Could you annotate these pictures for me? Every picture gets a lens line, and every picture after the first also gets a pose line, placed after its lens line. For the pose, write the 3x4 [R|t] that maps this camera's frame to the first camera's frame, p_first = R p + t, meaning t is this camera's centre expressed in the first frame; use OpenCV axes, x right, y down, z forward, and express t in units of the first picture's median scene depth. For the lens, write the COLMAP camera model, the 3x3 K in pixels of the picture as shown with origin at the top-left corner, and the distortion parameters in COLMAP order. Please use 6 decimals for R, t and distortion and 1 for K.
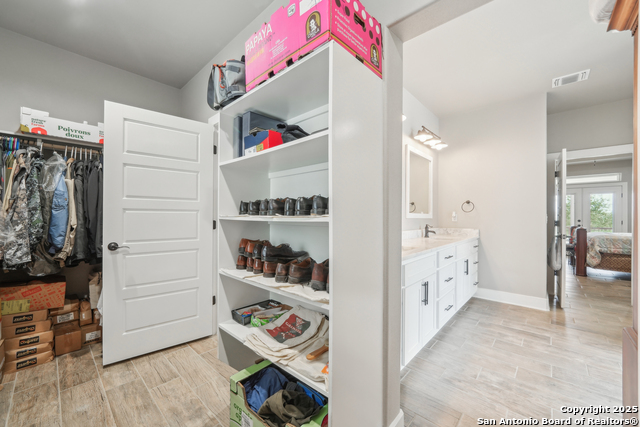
lens RADIAL K [[249.6, 0, 325.1], [0, 249.6, 215.7], [0, 0, 1]] dist [-0.013934, 0.000260]
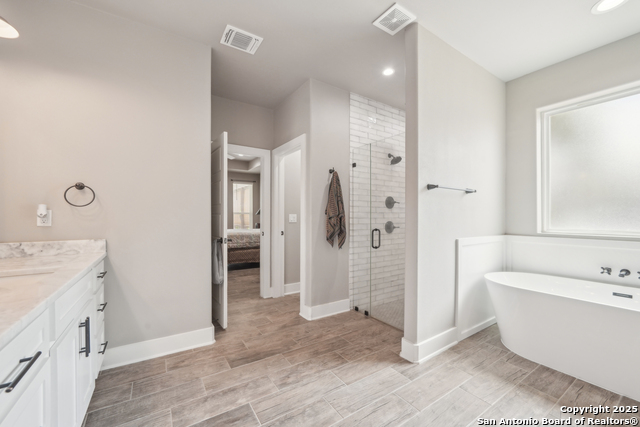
lens RADIAL K [[249.6, 0, 324.8], [0, 249.6, 214.7], [0, 0, 1]] dist [-0.013934, 0.000260]
pose [[0.232088, -0.004573, 0.972684, 0.252009], [0.000220, 0.999989, 0.004648, -0.000820], [-0.972695, -0.000865, 0.232087, 0.490150]]
